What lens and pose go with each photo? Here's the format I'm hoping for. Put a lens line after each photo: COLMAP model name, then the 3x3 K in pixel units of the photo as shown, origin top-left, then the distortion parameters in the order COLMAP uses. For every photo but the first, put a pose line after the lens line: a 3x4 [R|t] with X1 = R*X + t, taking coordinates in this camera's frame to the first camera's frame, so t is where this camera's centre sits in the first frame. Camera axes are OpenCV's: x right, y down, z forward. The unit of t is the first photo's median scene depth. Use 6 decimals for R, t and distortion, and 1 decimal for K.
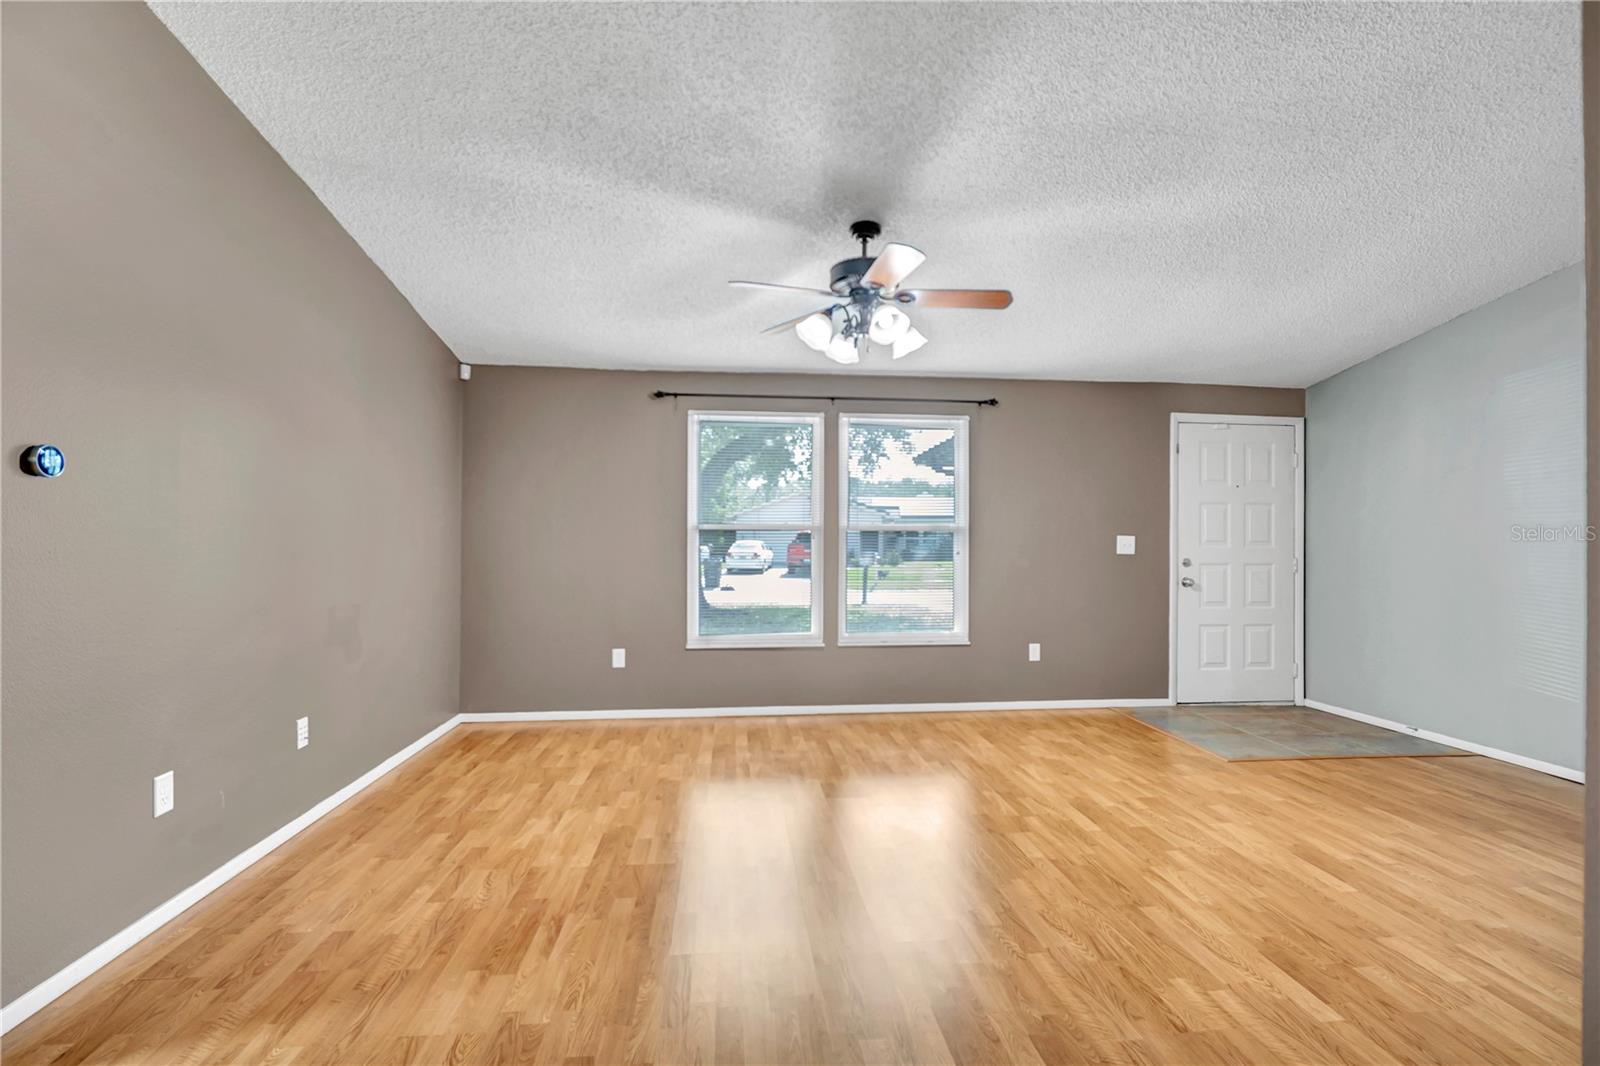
lens RADIAL K [[747.1, 0, 800.9], [0, 747.1, 538.4], [0, 0, 1]] dist [0.002243, -0.009077]
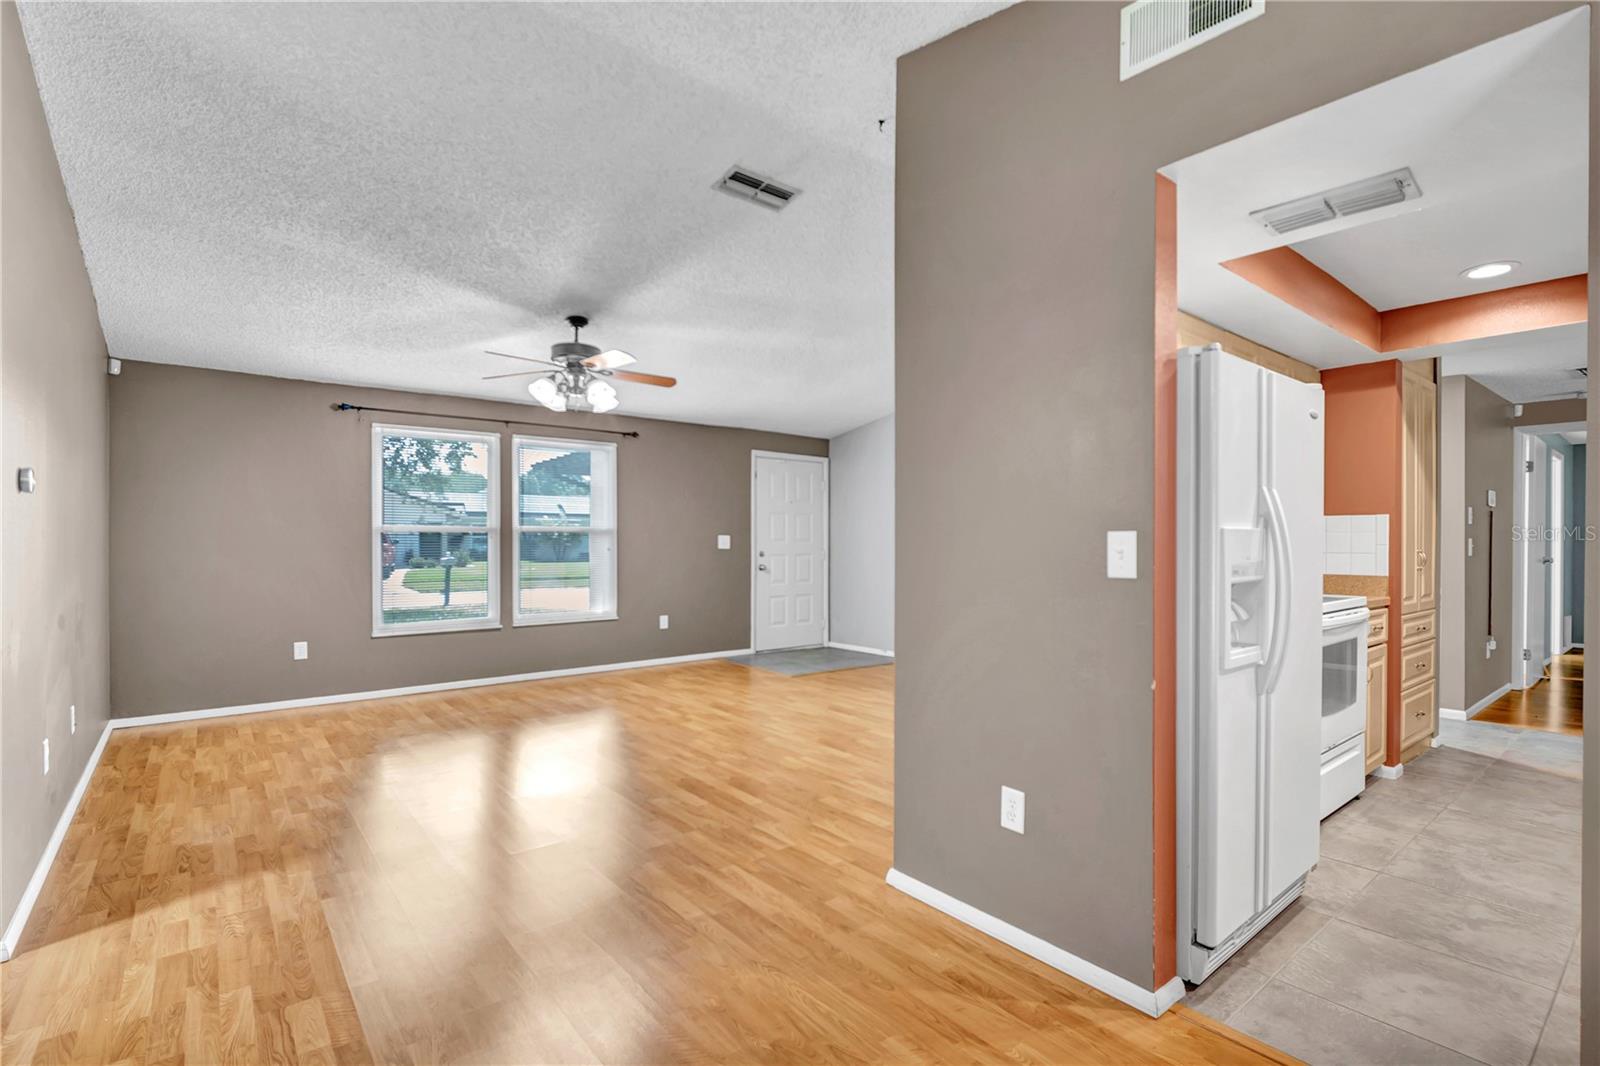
lens RADIAL K [[747.1, 0, 816.5], [0, 747.1, 546.0], [0, 0, 1]] dist [0.002243, -0.009077]
pose [[0.832674, -0.008560, 0.553697, -0.295088], [0.001707, 0.999915, 0.012891, -0.002672], [-0.553760, -0.009789, 0.832619, -0.397187]]
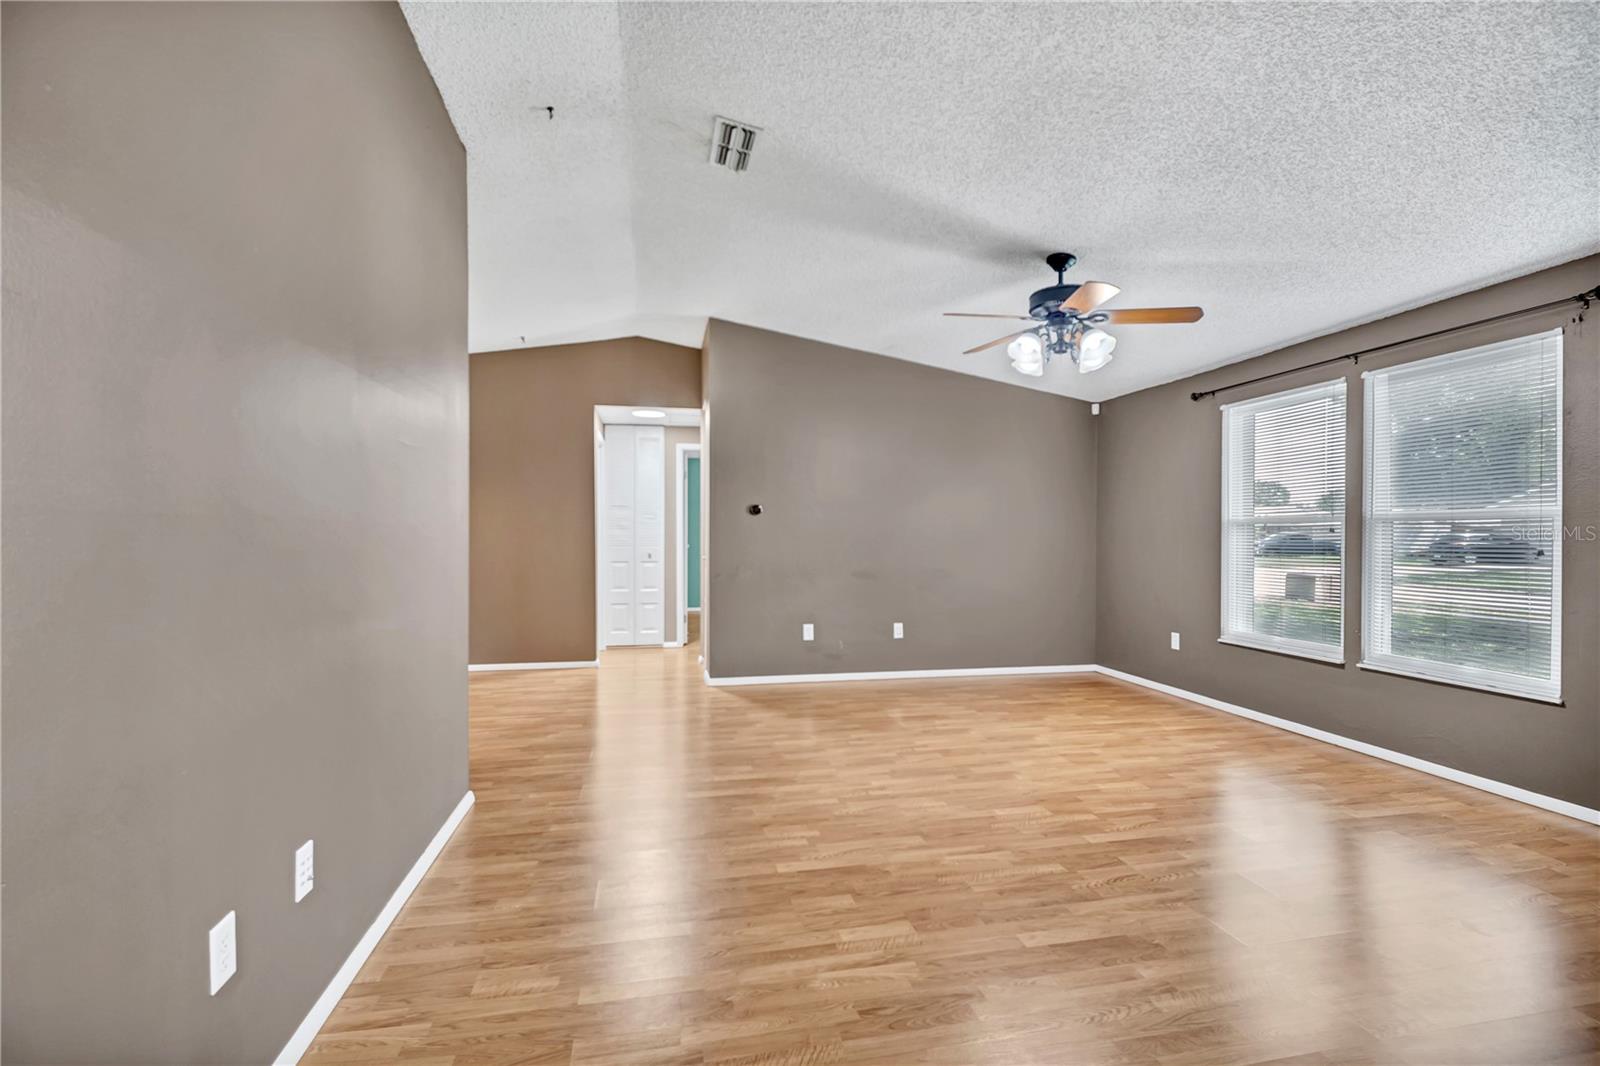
lens RADIAL K [[747.1, 0, 802.1], [0, 747.1, 536.3], [0, 0, 1]] dist [0.002243, -0.009077]
pose [[0.095517, 0.000219, -0.995428, 1.078464], [0.000611, 1.000000, 0.000279, 0.004942], [0.995428, -0.000635, 0.095517, 0.456437]]
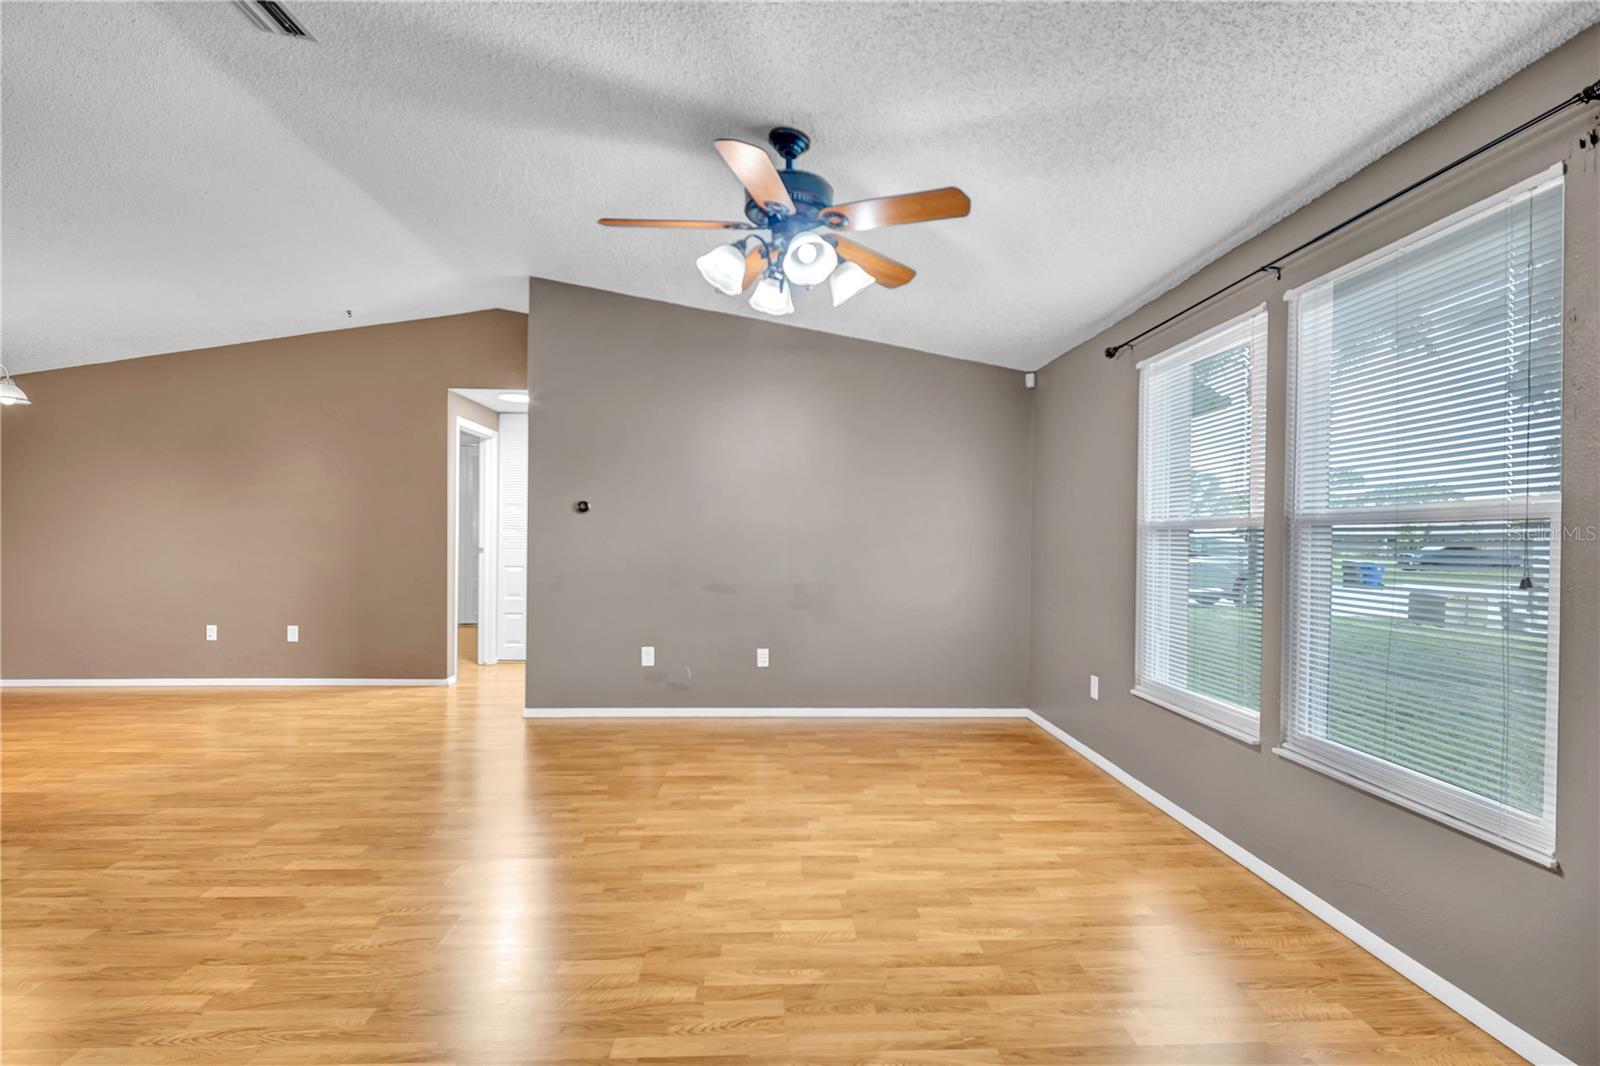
lens RADIAL K [[747.1, 0, 810.7], [0, 747.1, 536.5], [0, 0, 1]] dist [0.002243, -0.009077]
pose [[-0.049911, -0.006064, -0.998735, 0.788464], [-0.010733, 0.999927, -0.005534, 0.003828], [0.998696, 0.010443, -0.049972, 0.972650]]
